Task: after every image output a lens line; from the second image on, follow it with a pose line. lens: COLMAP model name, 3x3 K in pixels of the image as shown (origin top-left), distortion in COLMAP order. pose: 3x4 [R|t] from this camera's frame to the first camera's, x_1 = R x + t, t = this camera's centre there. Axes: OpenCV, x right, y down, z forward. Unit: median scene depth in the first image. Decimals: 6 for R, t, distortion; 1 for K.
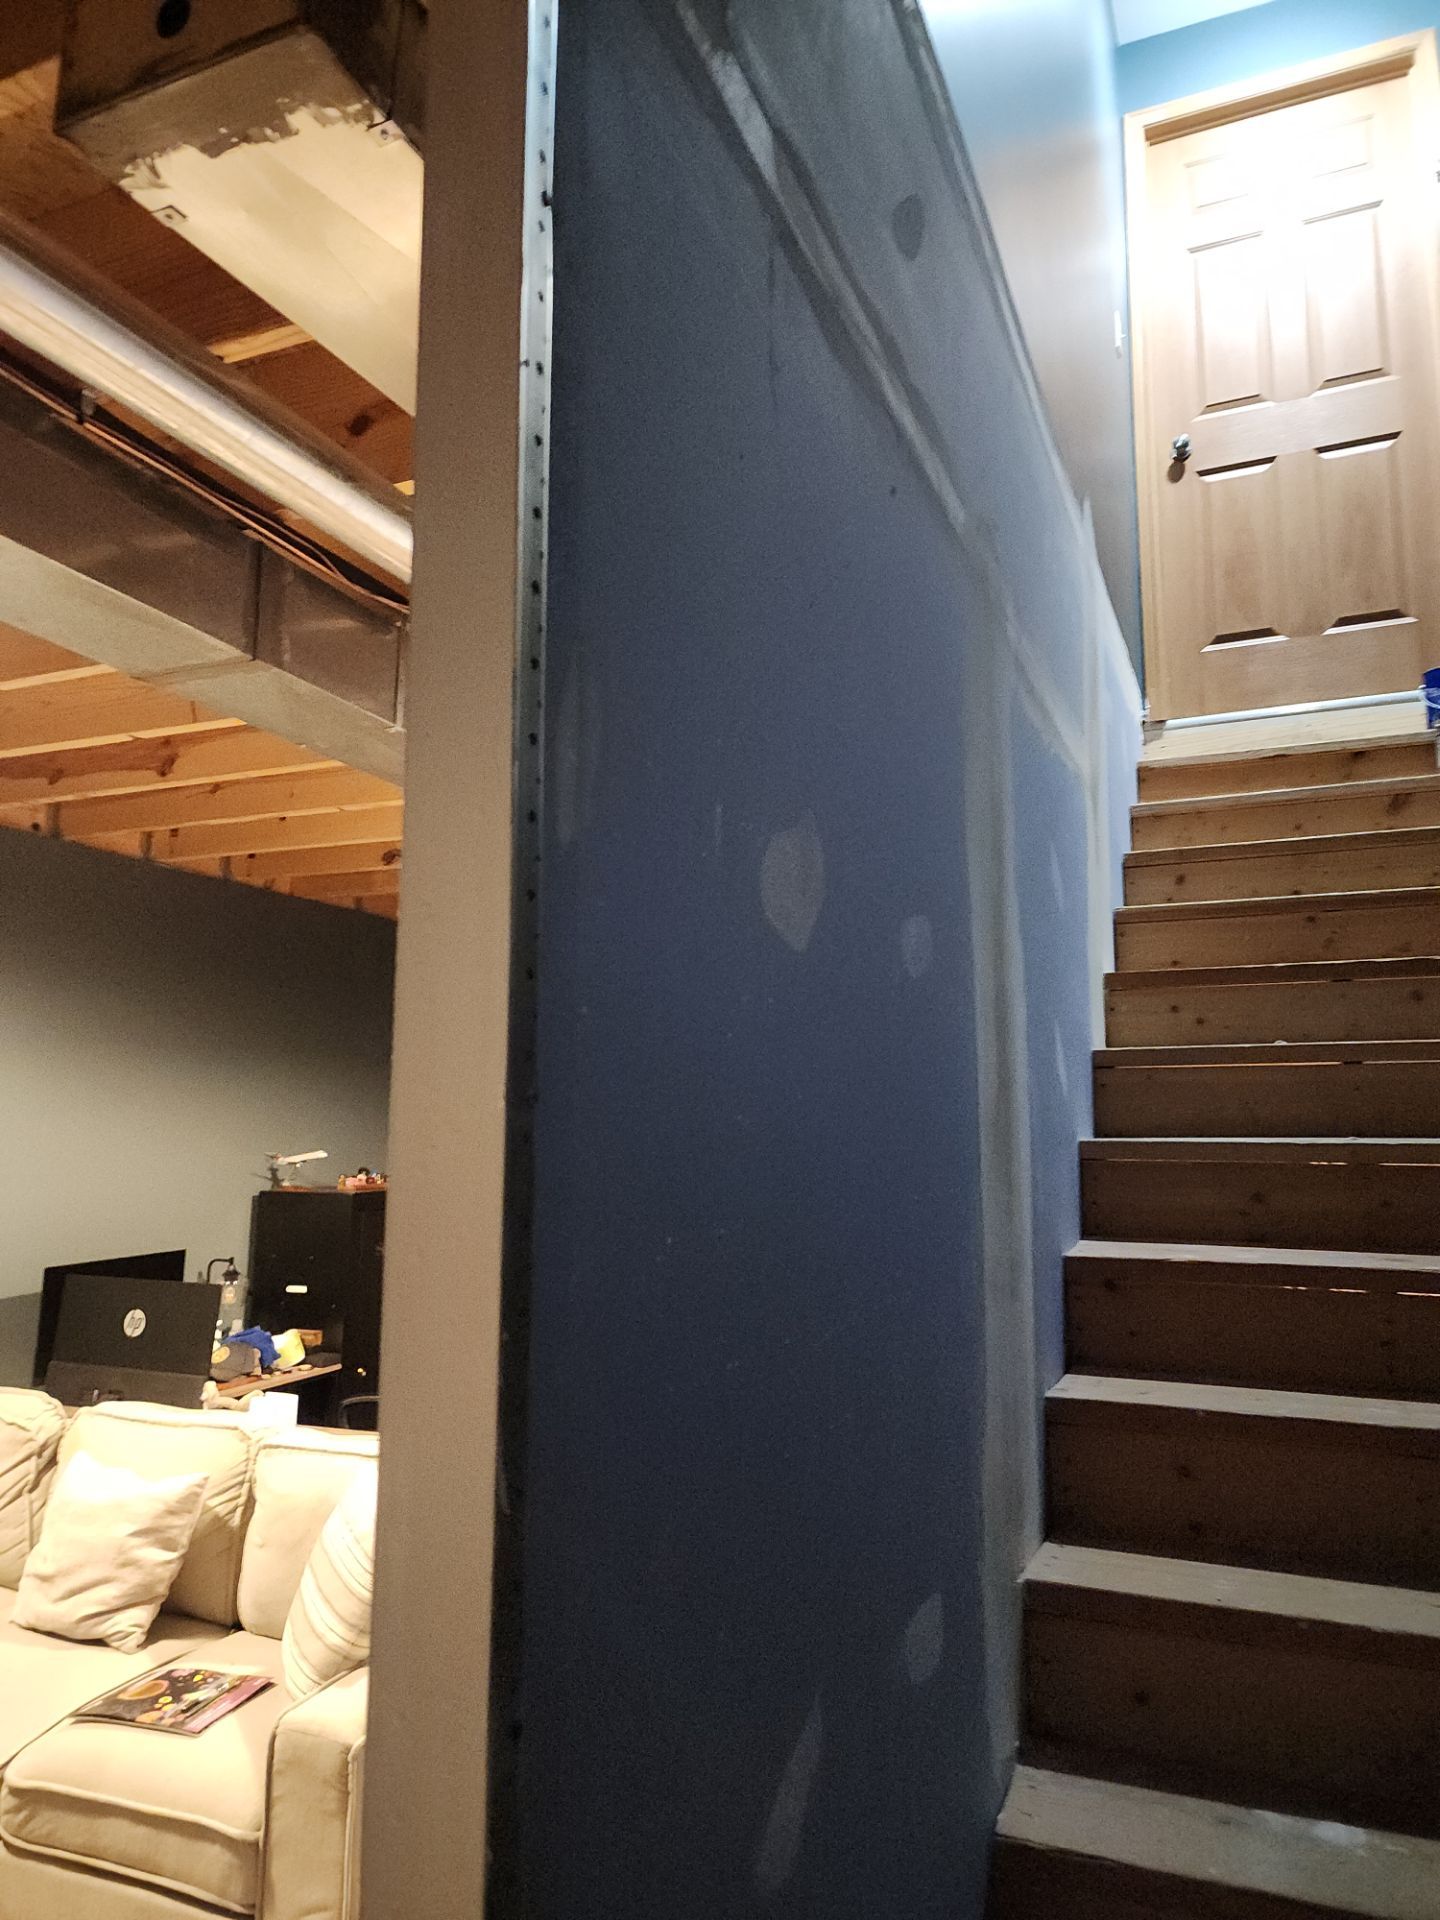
lens RADIAL K [[1285.2, 0, 729.8], [0, 1285.2, 952.7], [0, 0, 1]] dist [0.056457, -0.055839]
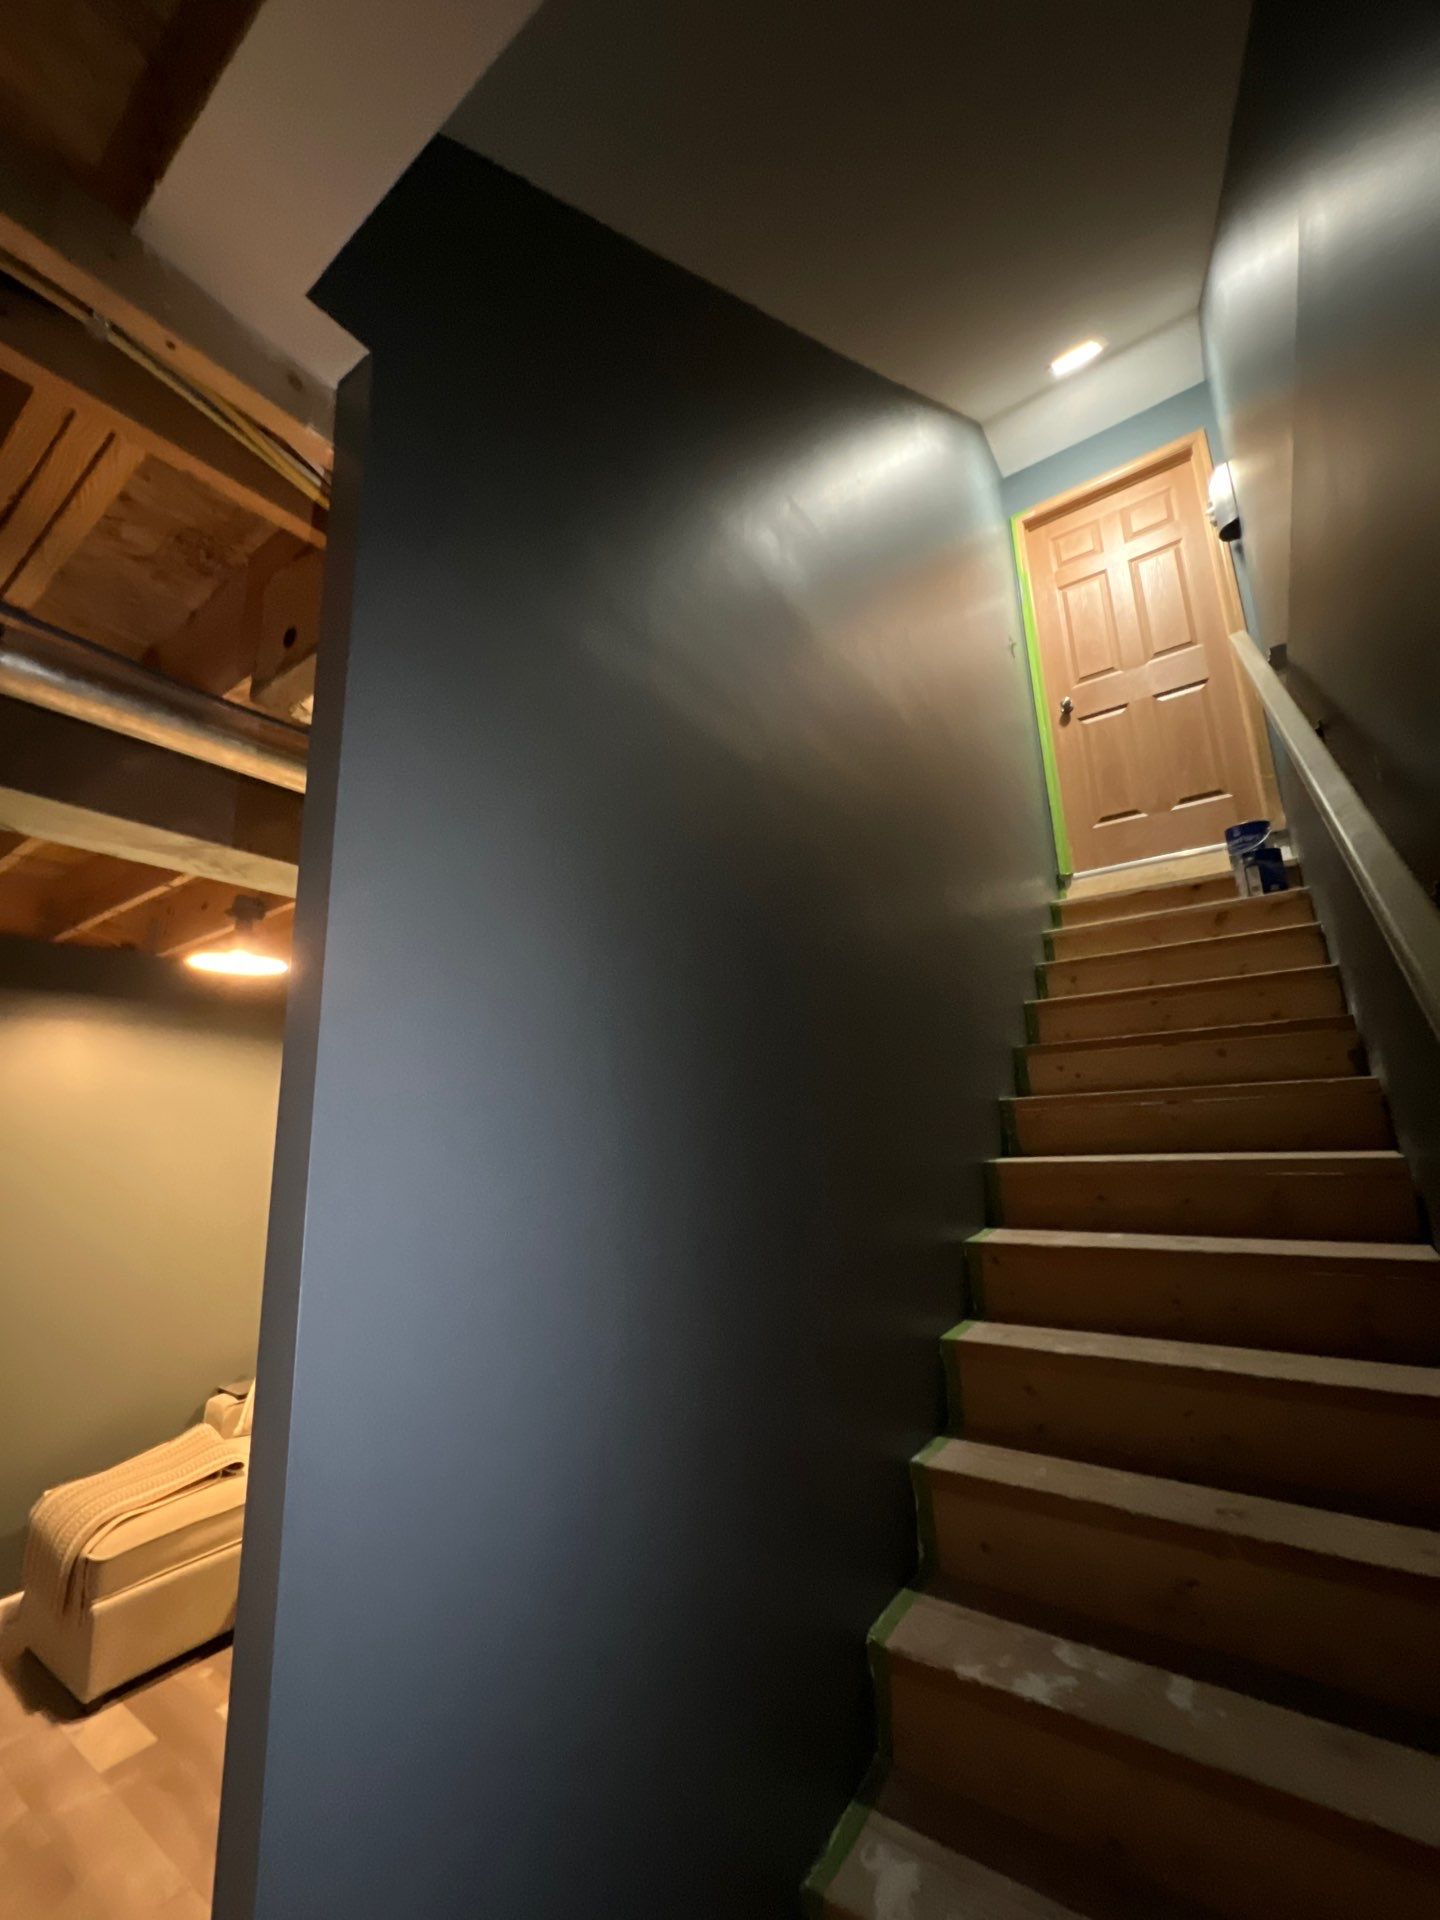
lens RADIAL K [[768.0, 0, 721.4], [0, 768.0, 962.1], [0, 0, 1]] dist [-0.006170, 0.000358]
pose [[0.976915, -0.079288, -0.198369, 0.102658], [0.064092, 0.994578, -0.081894, -0.024626], [0.203786, 0.067289, 0.976700, 0.009249]]
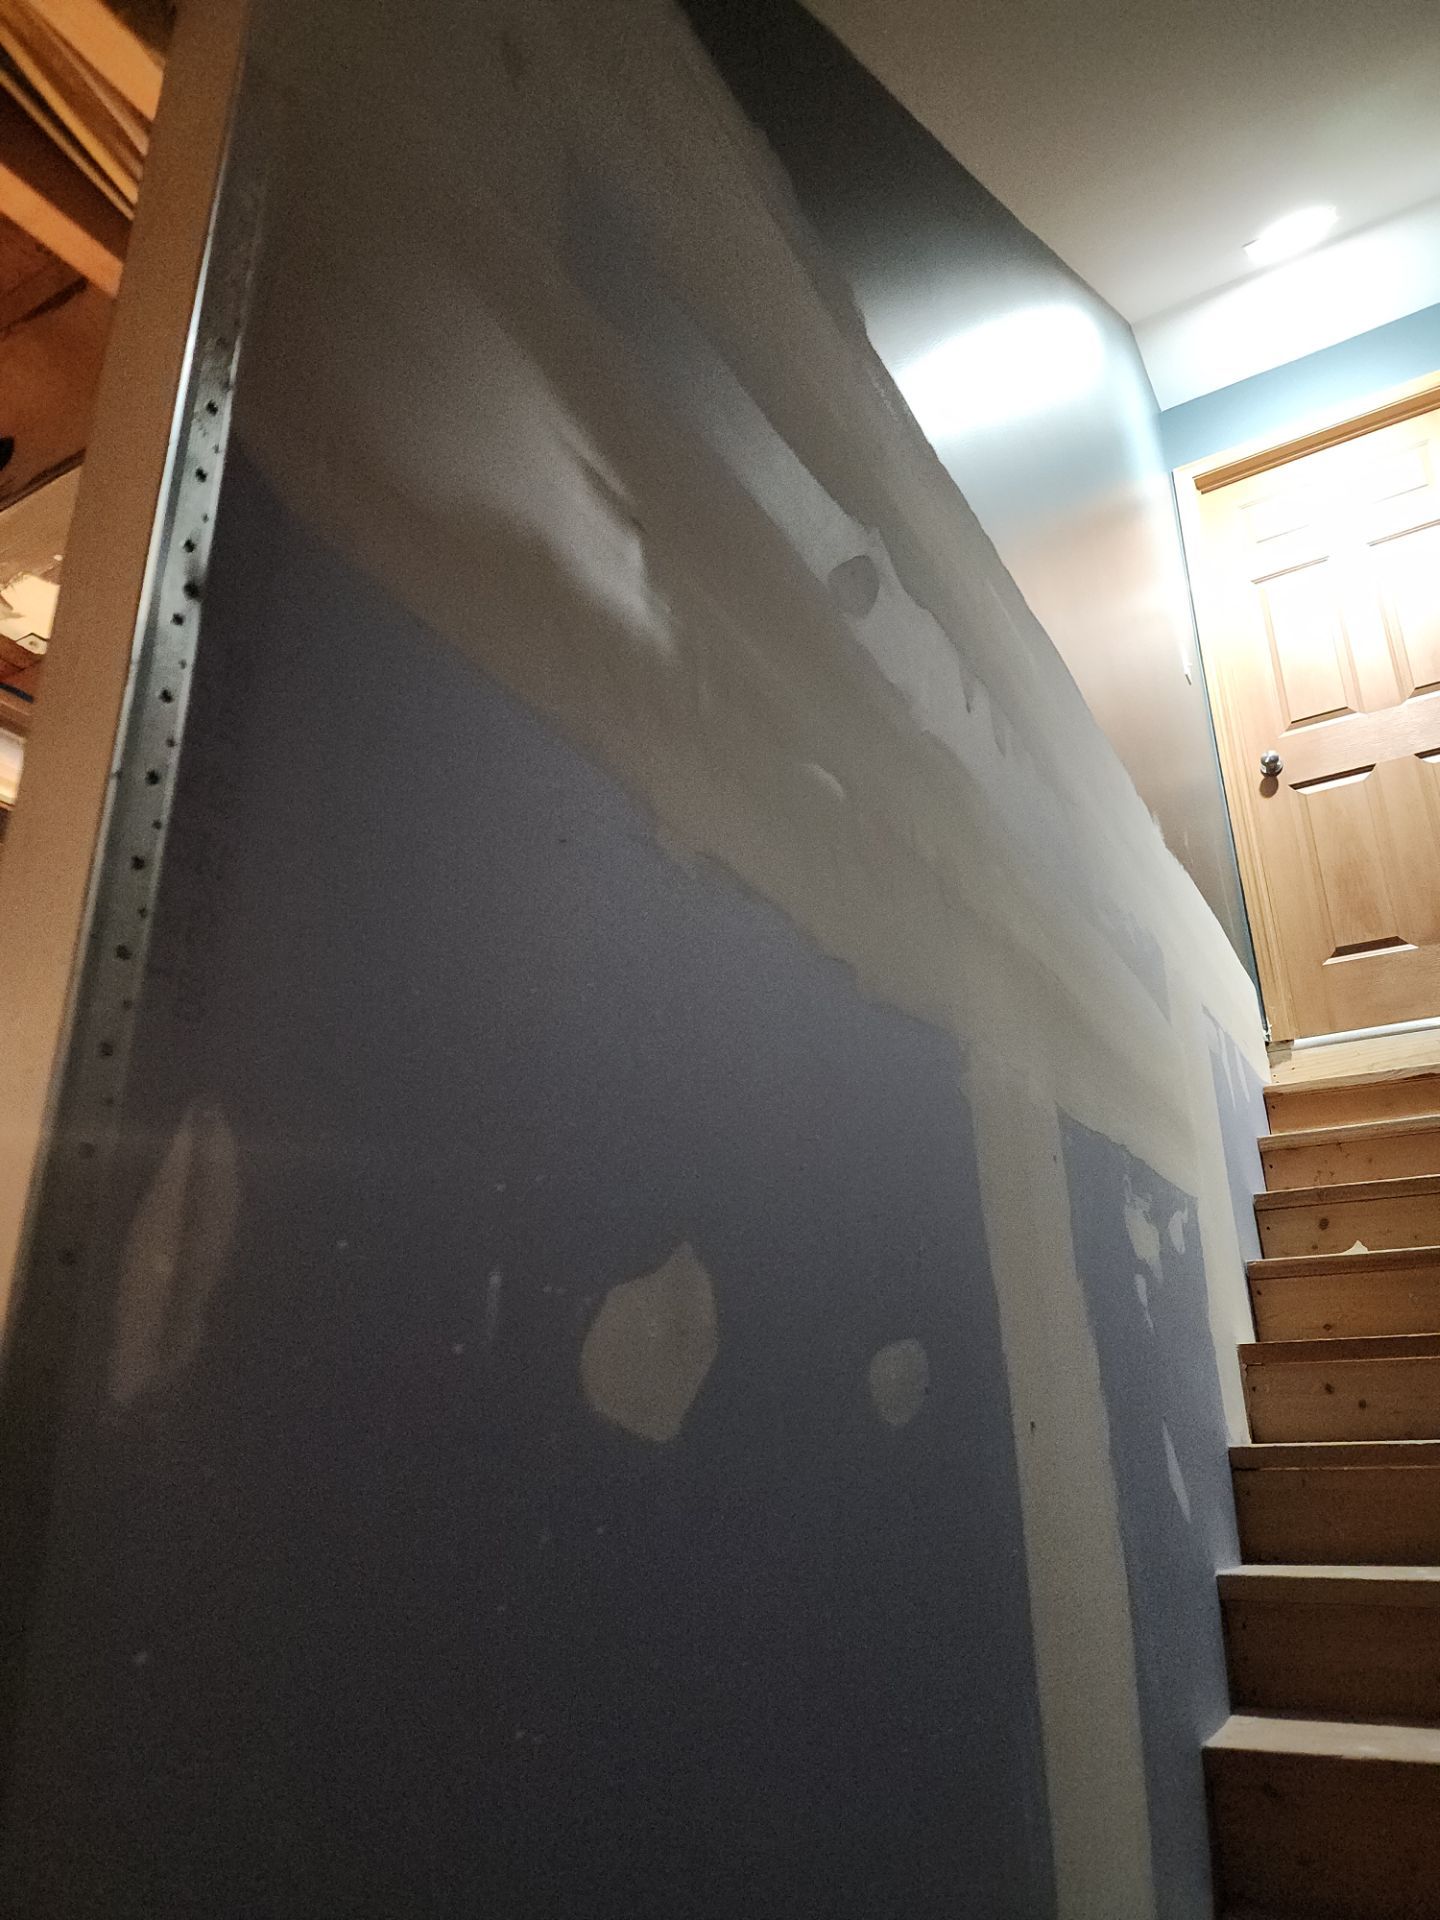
lens RADIAL K [[1285.2, 0, 722.9], [0, 1285.2, 963.4], [0, 0, 1]] dist [0.056457, -0.055839]
pose [[0.991264, -0.058591, -0.118166, 0.051616], [0.028658, 0.970188, -0.240651, -0.023814], [0.128743, 0.235163, 0.963392, 0.052713]]
